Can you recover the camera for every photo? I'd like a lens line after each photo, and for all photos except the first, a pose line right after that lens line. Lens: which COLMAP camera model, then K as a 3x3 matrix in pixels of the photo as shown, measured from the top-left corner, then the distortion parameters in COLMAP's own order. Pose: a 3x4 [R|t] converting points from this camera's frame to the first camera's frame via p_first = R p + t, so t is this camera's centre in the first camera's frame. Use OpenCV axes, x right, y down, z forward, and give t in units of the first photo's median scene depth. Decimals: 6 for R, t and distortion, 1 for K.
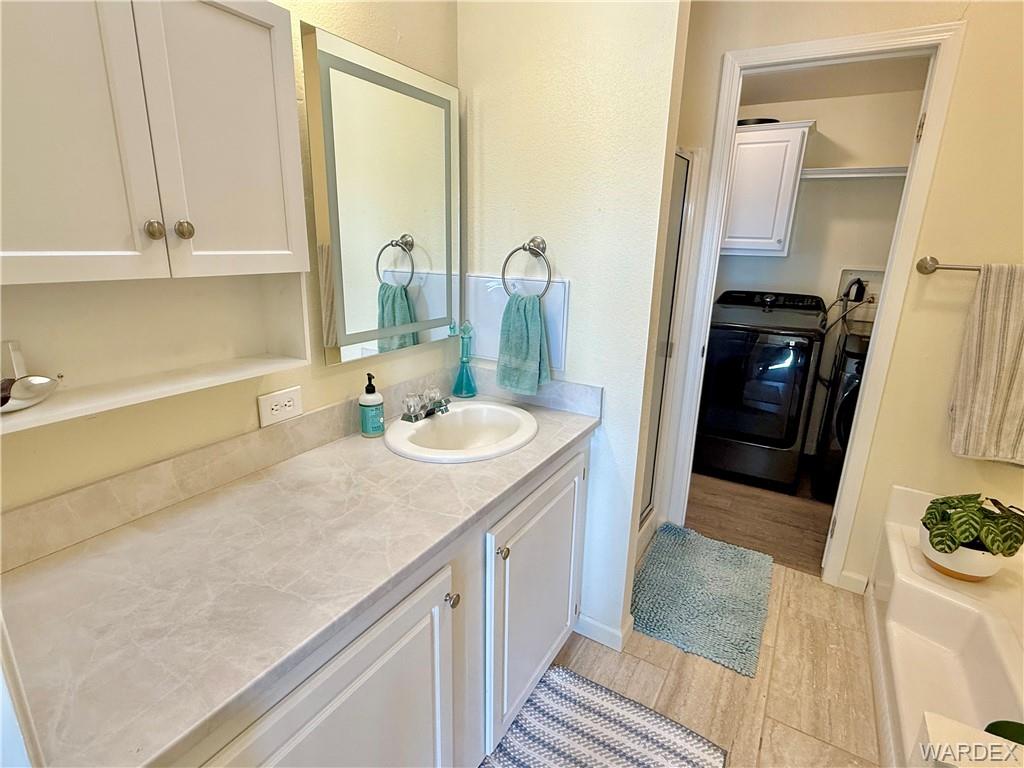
lens RADIAL K [[504.4, 0, 512.0], [0, 504.4, 384.0], [0, 0, 1]] dist [-0.001158, 0.000439]
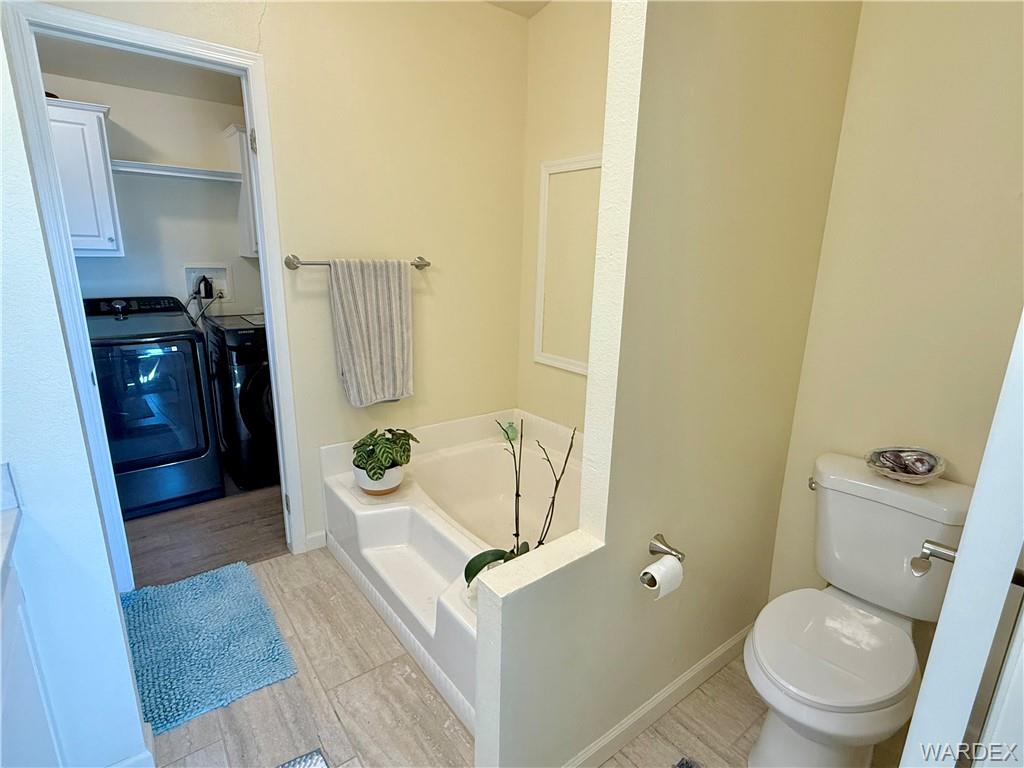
lens RADIAL K [[504.4, 0, 512.0], [0, 504.4, 384.0], [0, 0, 1]] dist [-0.001158, 0.000439]
pose [[0.383850, -0.249734, 0.888984, -0.094463], [0.245225, 0.955733, 0.162601, -0.025900], [-0.890238, 0.155587, 0.428099, 0.074156]]
